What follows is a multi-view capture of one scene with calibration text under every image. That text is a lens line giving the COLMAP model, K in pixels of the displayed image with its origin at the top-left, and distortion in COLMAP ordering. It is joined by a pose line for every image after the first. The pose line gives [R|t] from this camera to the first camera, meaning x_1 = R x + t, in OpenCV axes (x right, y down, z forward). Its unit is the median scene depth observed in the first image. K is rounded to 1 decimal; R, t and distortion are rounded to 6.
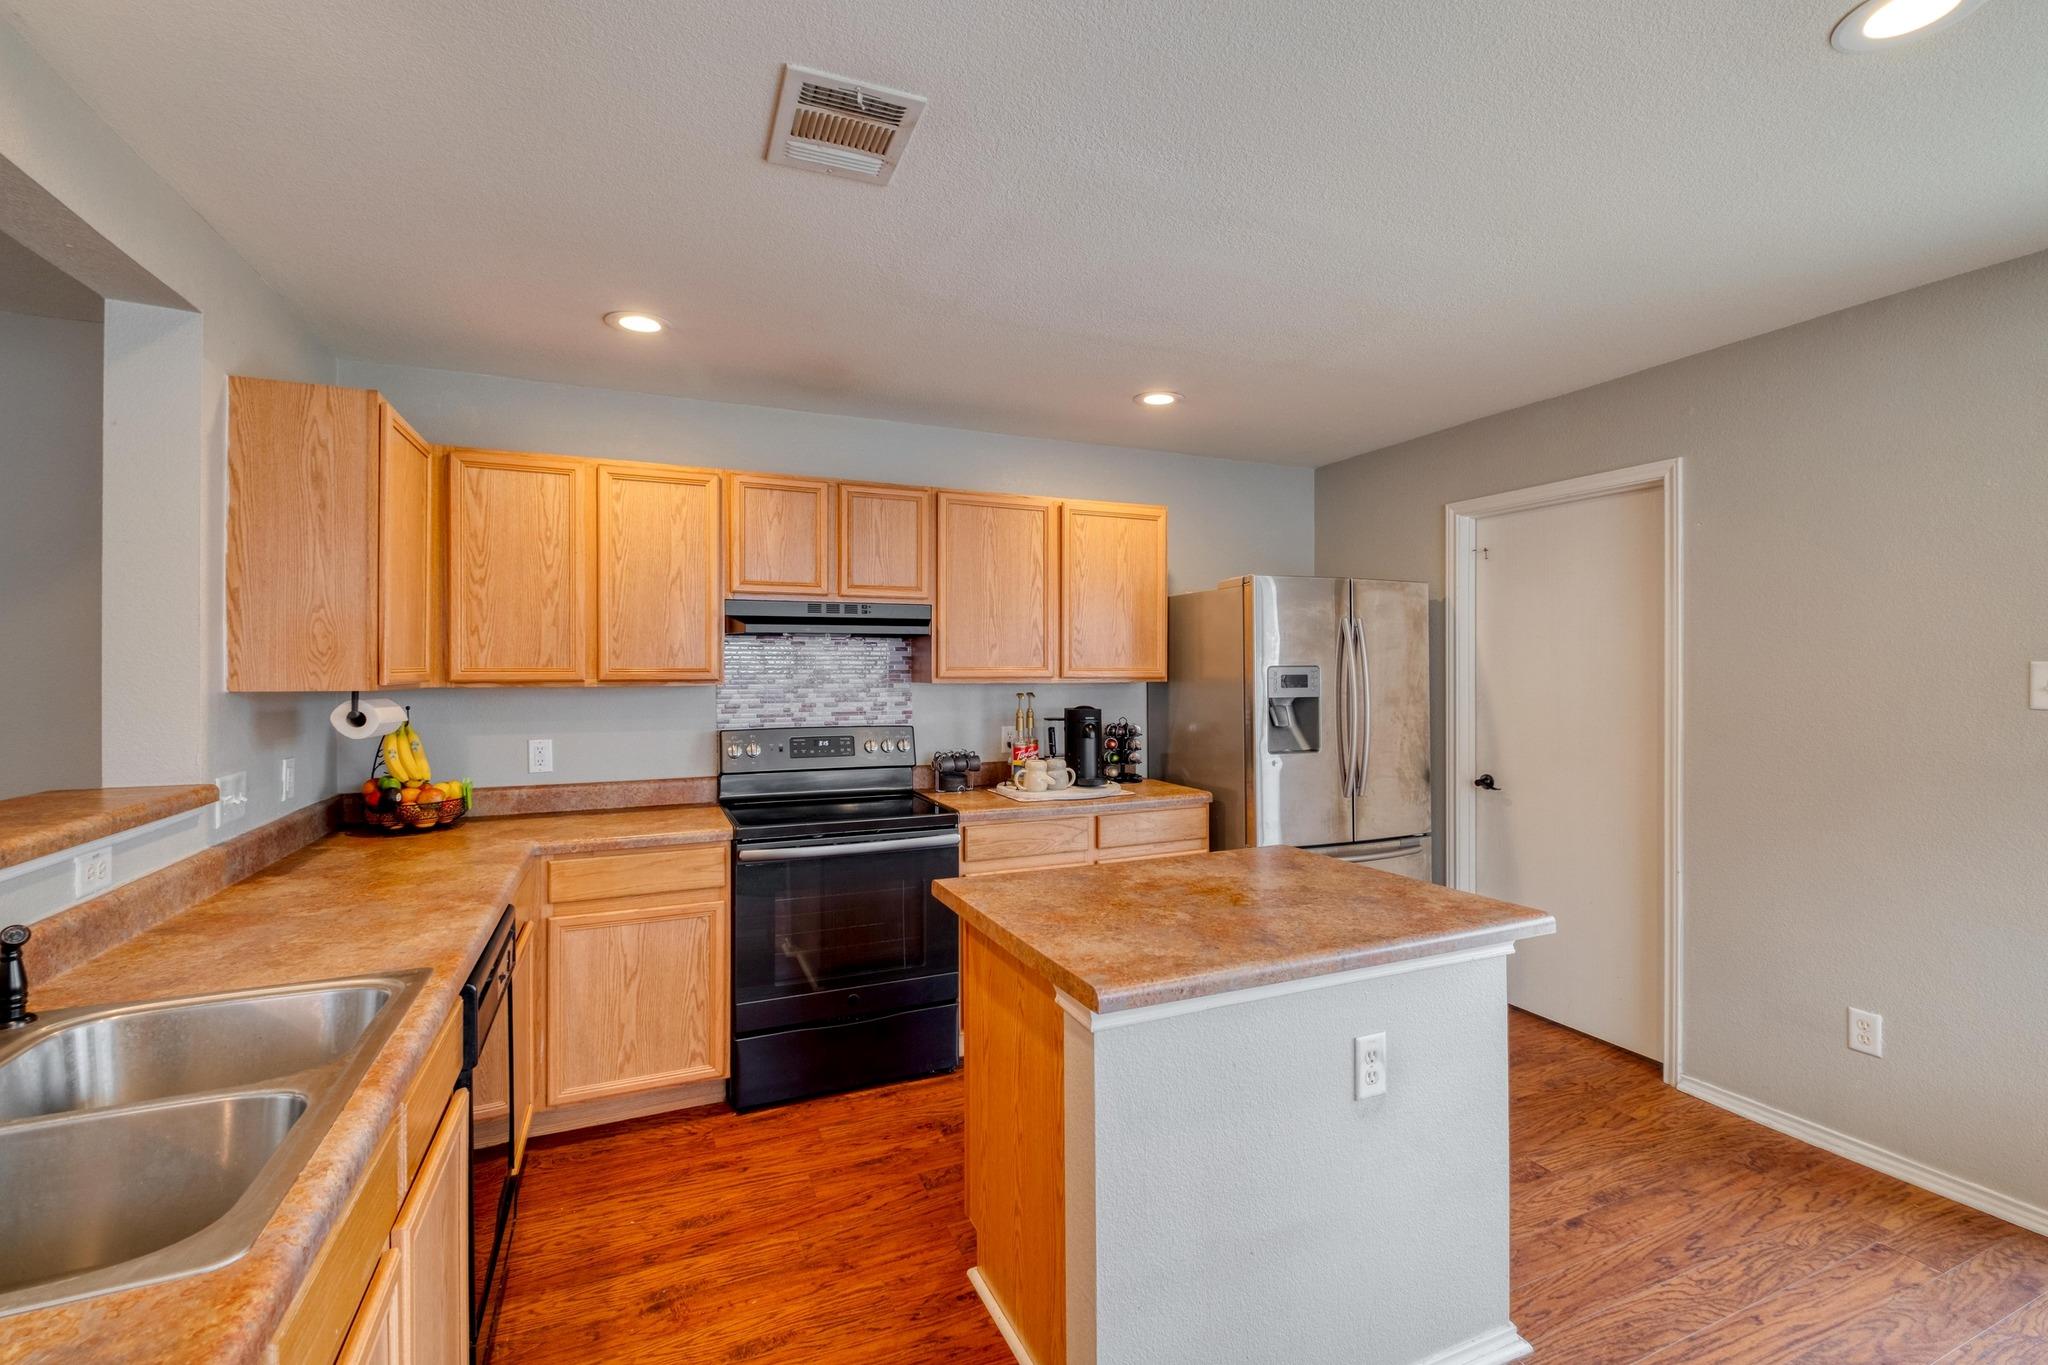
lens RADIAL K [[880.8, 0, 1034.6], [0, 880.8, 674.3], [0, 0, 1]] dist [0.007665, -0.005056]
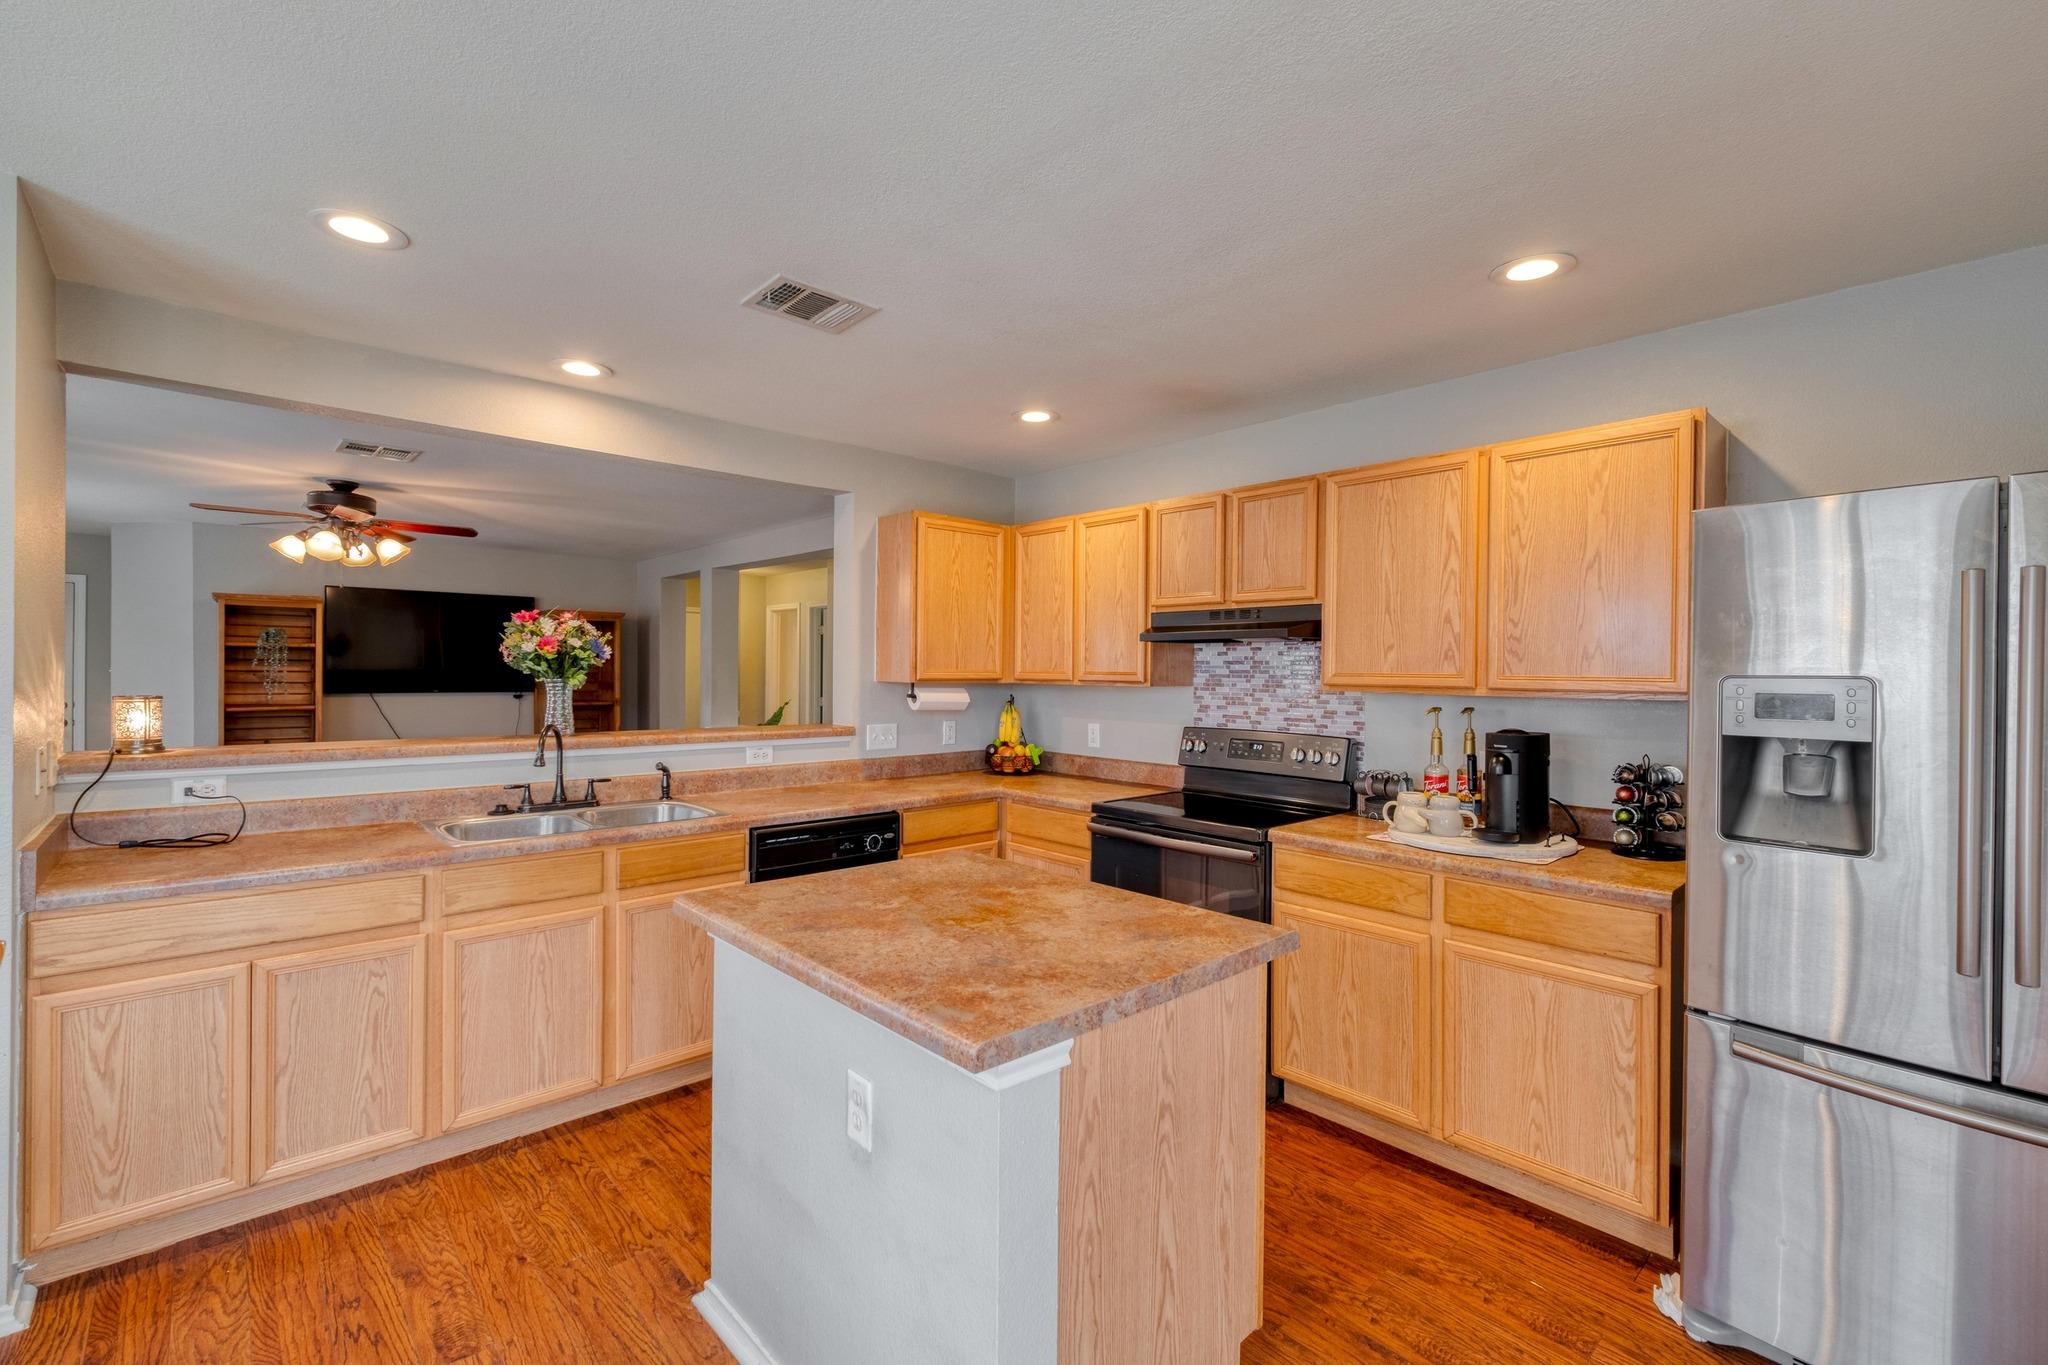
lens RADIAL K [[880.8, 0, 1023.5], [0, 880.8, 674.2], [0, 0, 1]] dist [0.007665, -0.005056]
pose [[0.318656, 0.010749, -0.947809, 0.658614], [-0.014783, 0.999870, 0.006369, -0.008196], [0.947755, 0.011982, 0.318774, 0.438447]]
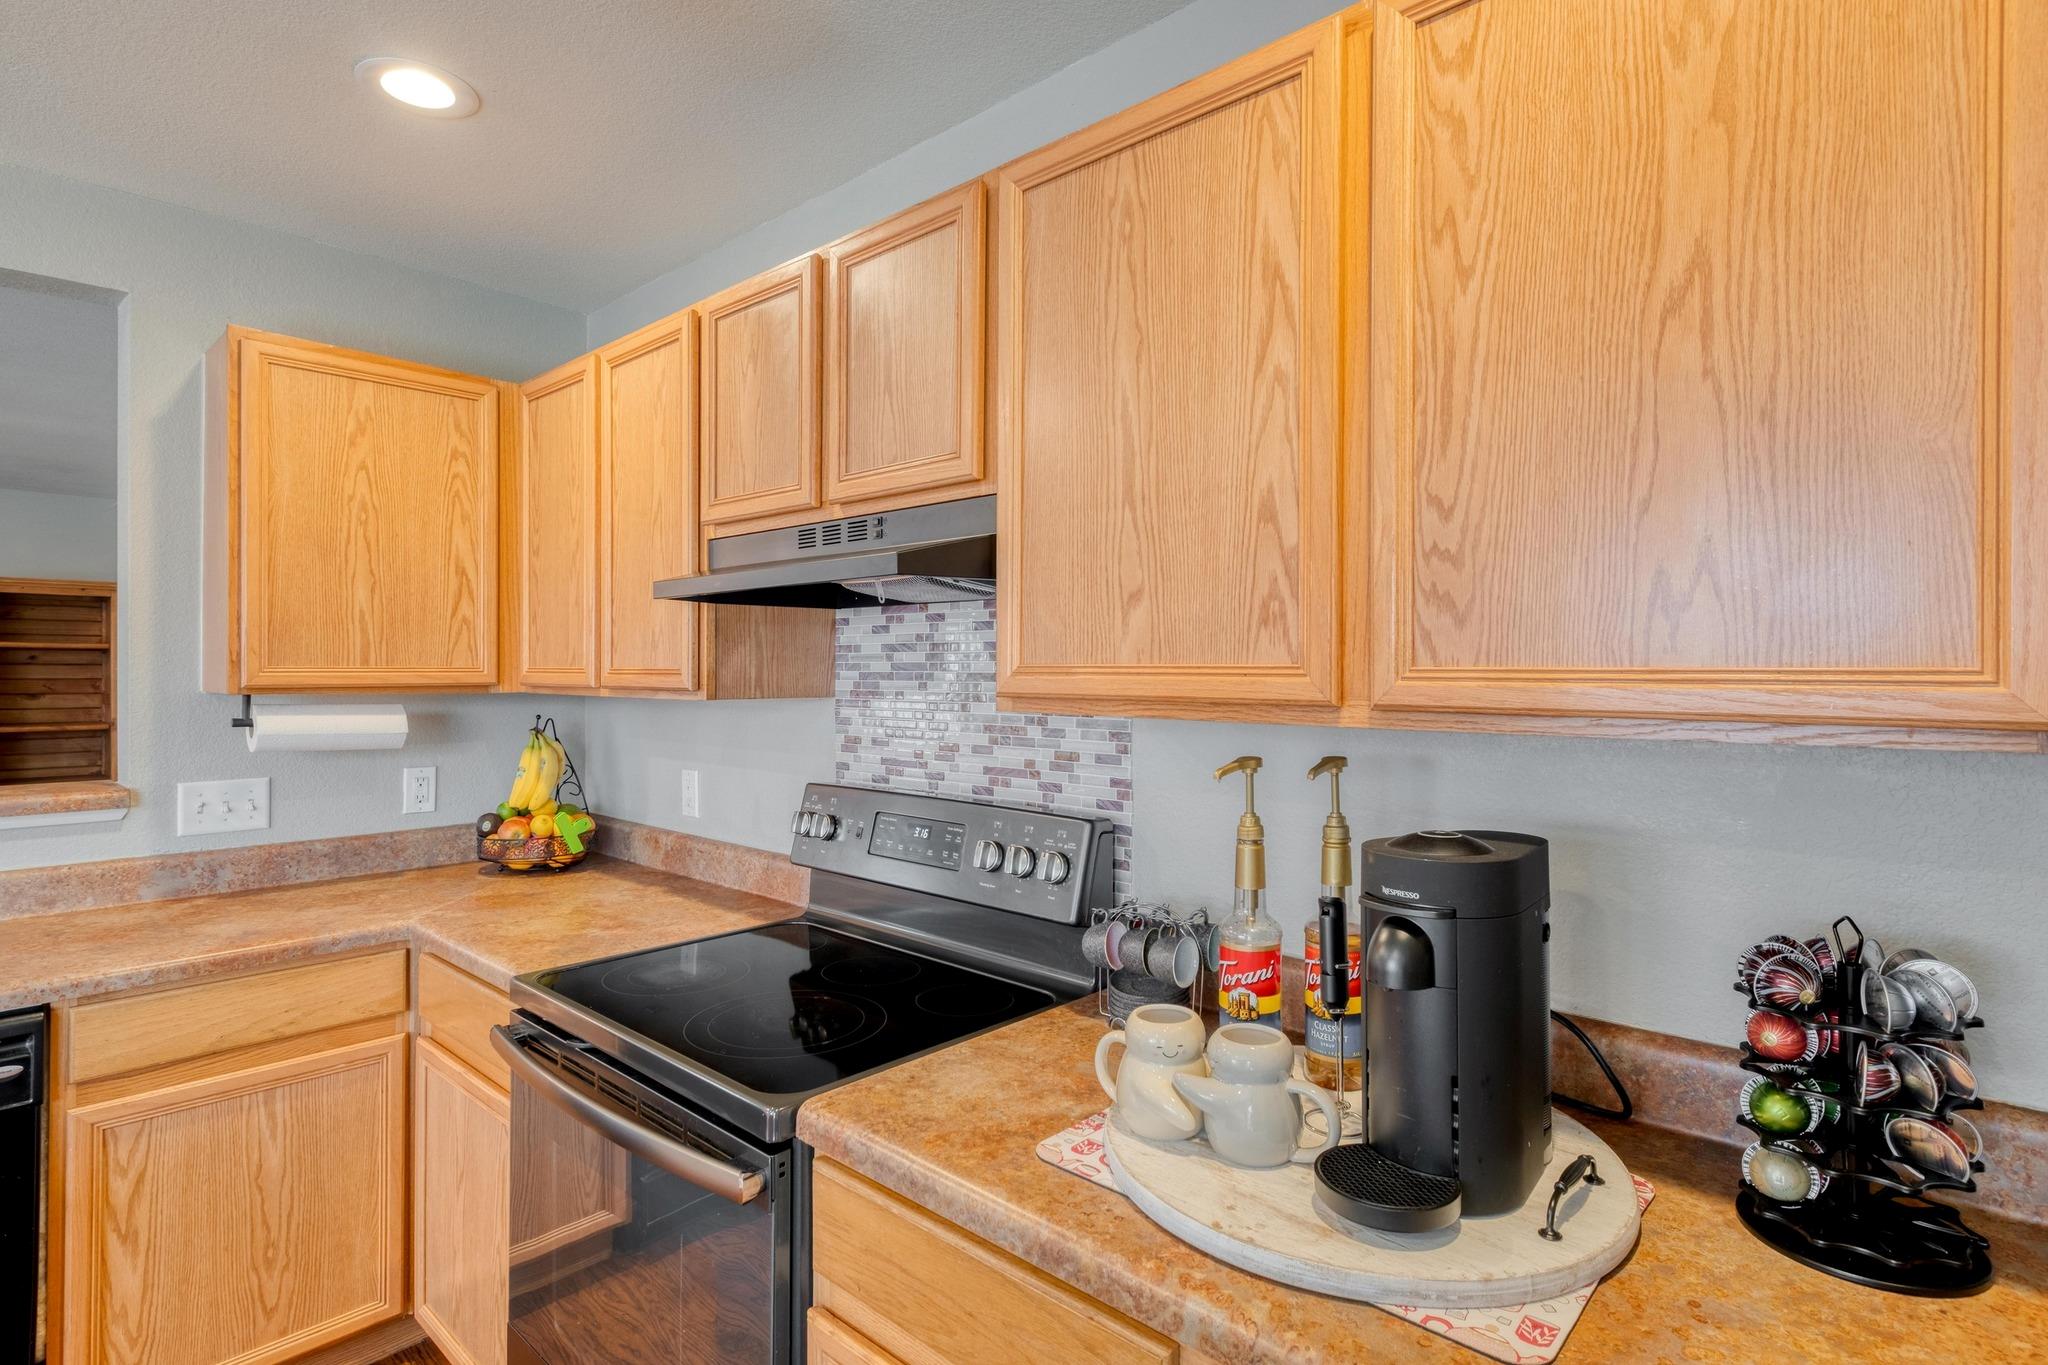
lens RADIAL K [[1025.9, 0, 1025.3], [0, 1025.9, 670.0], [0, 0, 1]] dist [0.004980, 0.002248]
pose [[0.400861, 0.002256, -0.916136, 0.281514], [-0.008928, 0.999959, -0.001444, -0.006168], [0.916096, 0.008758, 0.400864, 0.868007]]
